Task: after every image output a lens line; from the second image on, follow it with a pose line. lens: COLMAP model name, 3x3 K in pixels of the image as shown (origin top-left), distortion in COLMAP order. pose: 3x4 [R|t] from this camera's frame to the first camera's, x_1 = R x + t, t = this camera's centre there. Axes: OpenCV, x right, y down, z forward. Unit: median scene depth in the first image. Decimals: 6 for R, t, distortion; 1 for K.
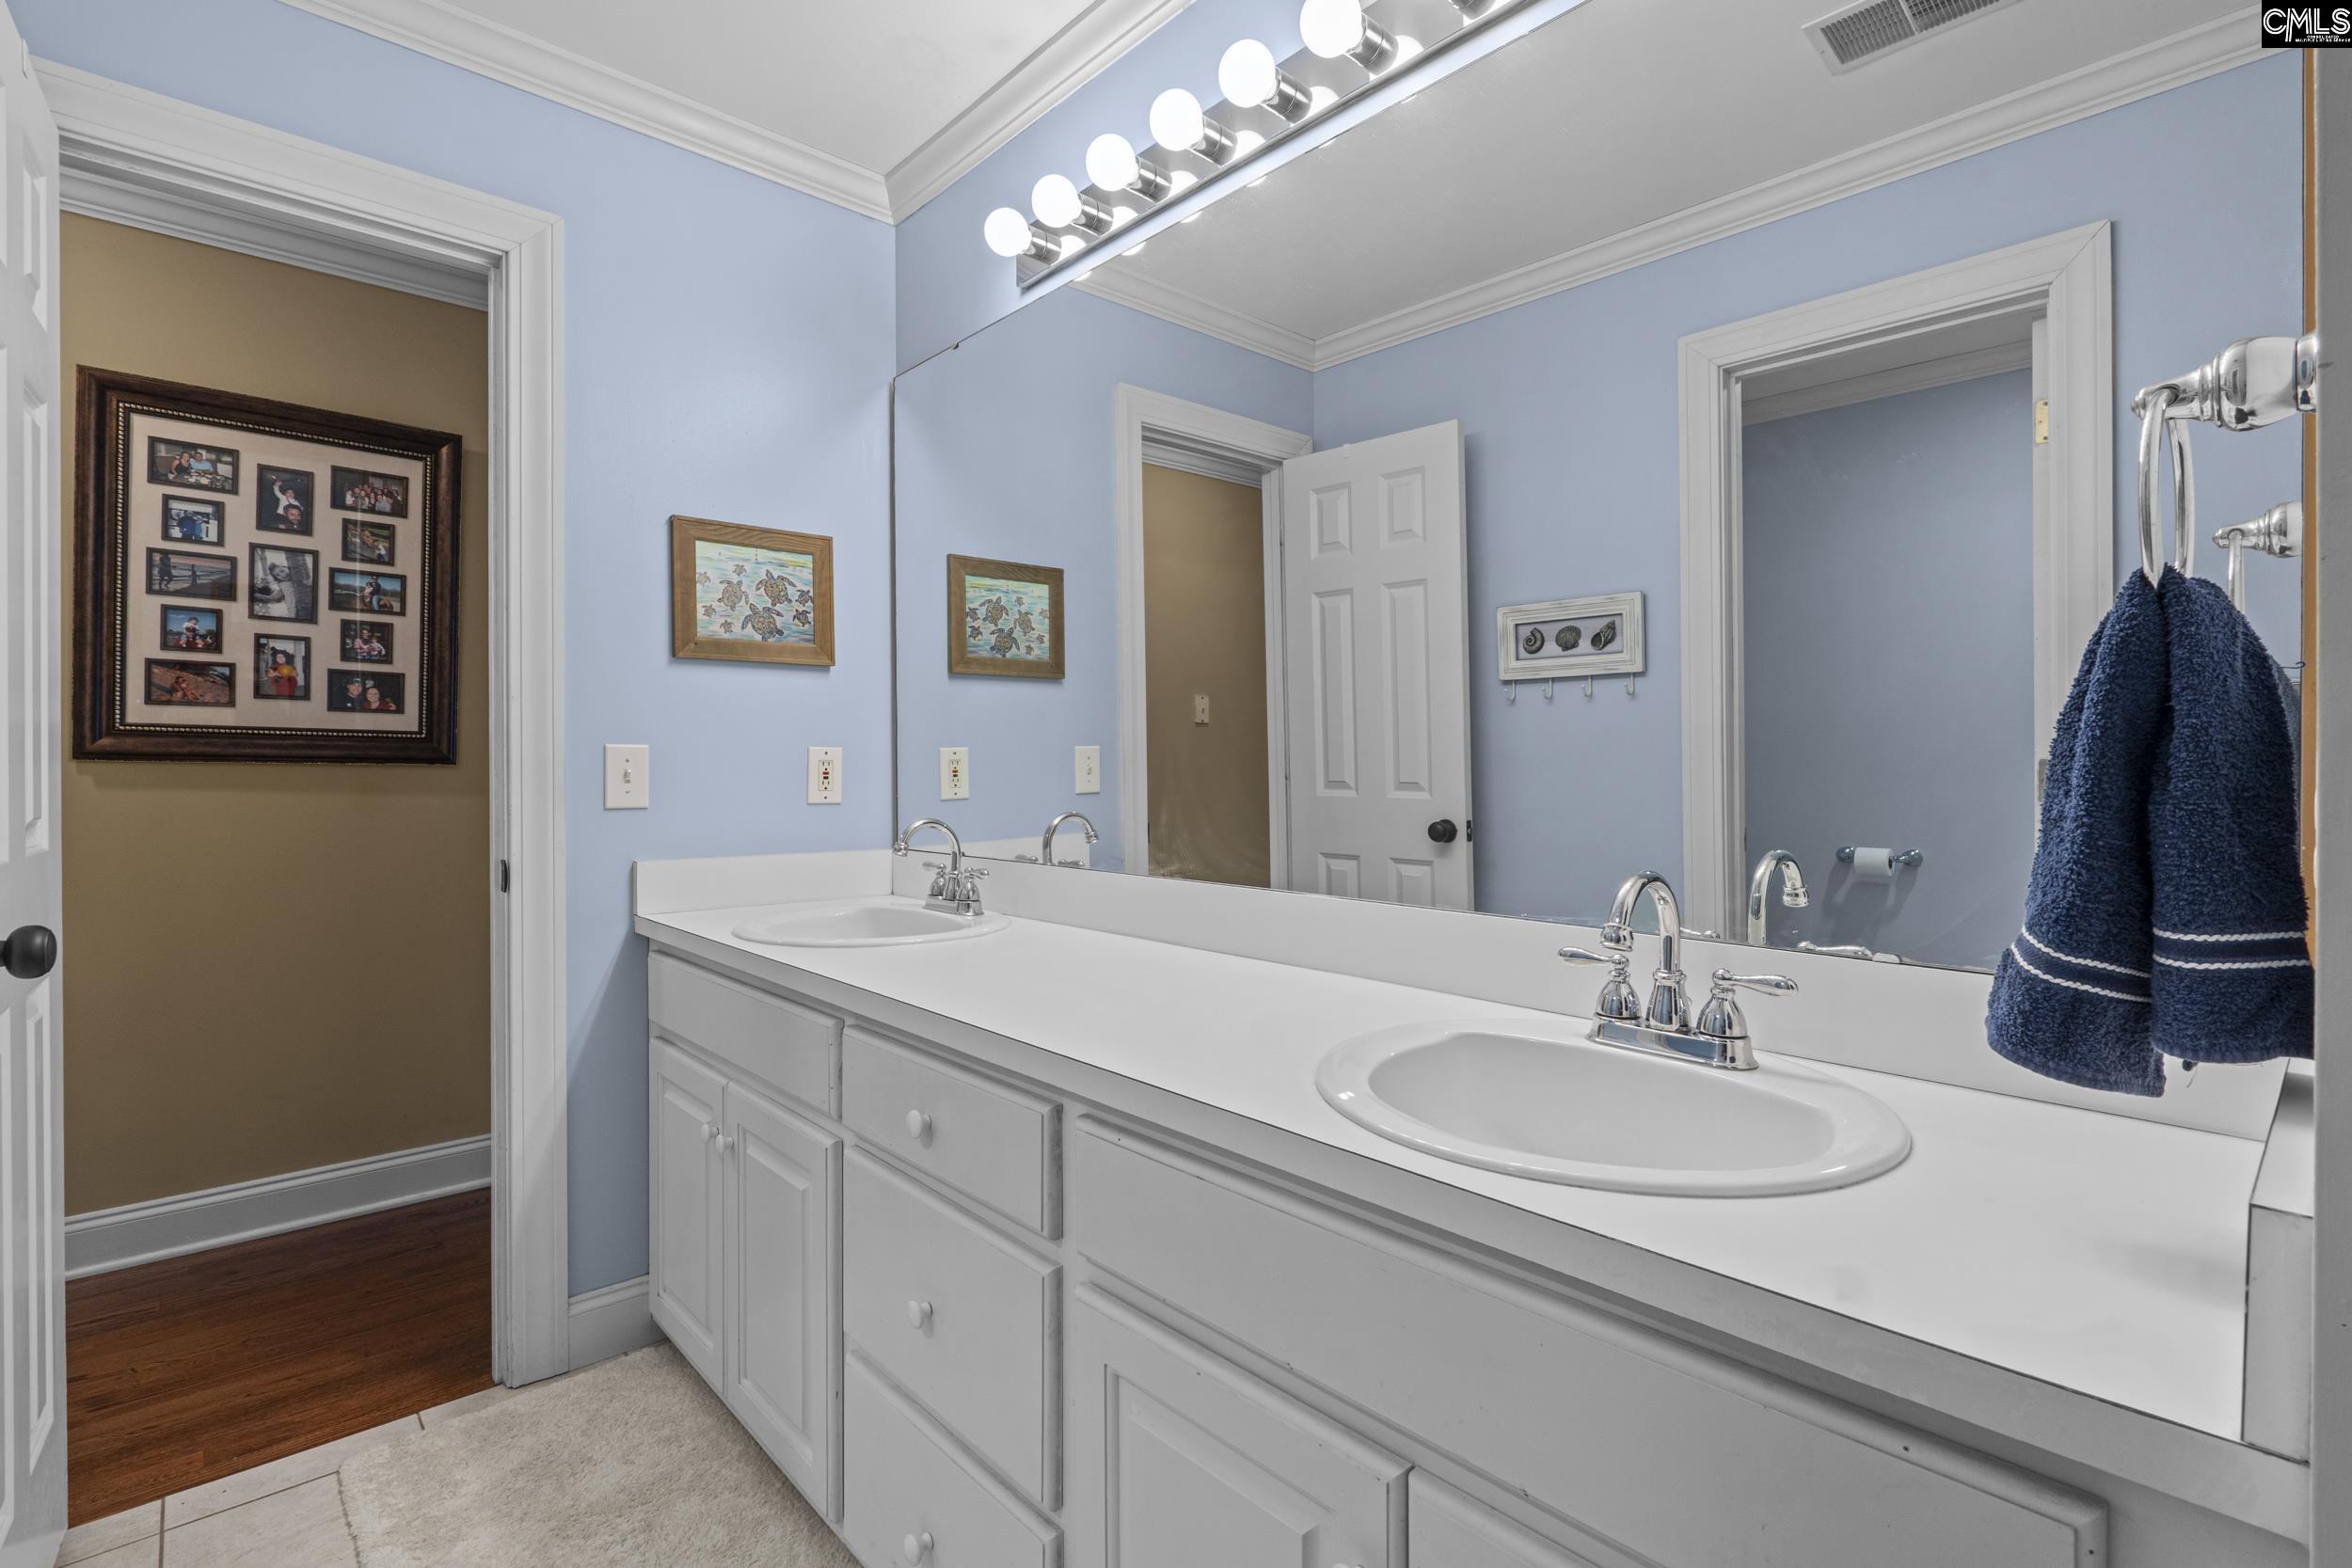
lens RADIAL K [[1105.3, 0, 1195.2], [0, 1105.3, 772.1], [0, 0, 1]] dist [0.017756, 0.000970]
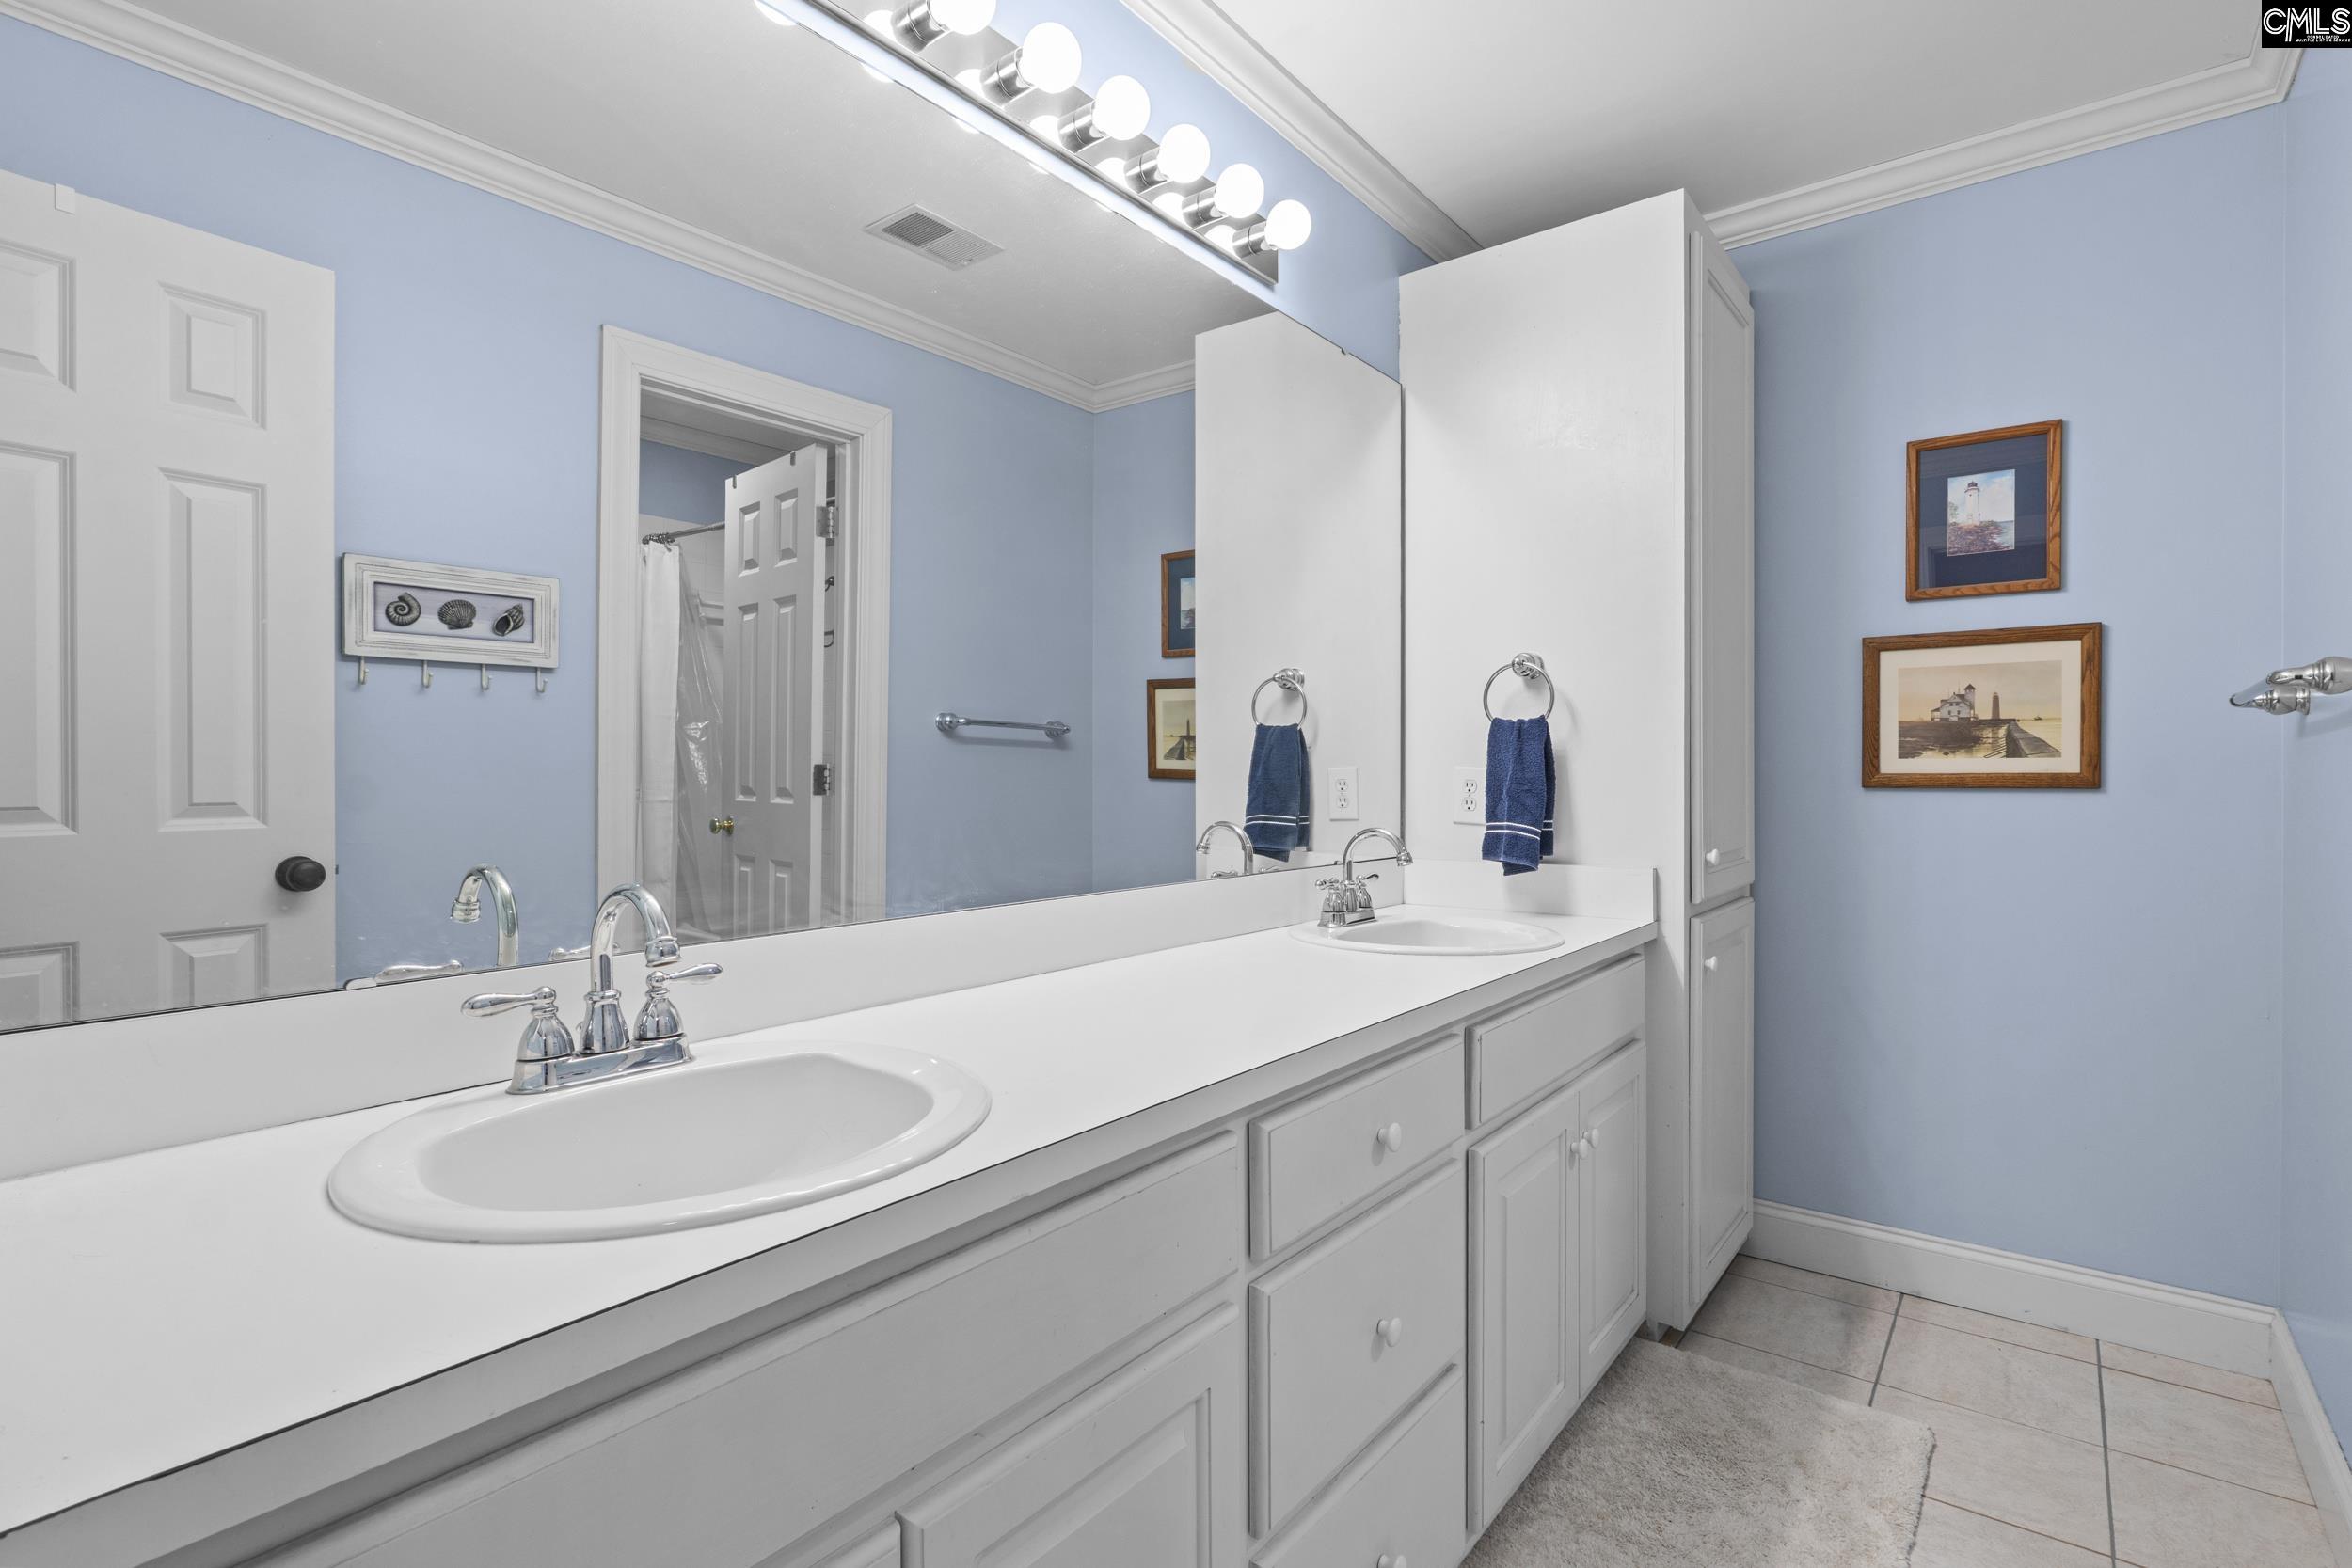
lens RADIAL K [[1105.3, 0, 1200.7], [0, 1105.3, 775.6], [0, 0, 1]] dist [0.017756, 0.000970]
pose [[-0.146890, -0.006289, 0.989133, -0.550778], [0.010133, 0.999918, 0.007863, -0.005821], [-0.989101, 0.011178, -0.146814, 0.603663]]
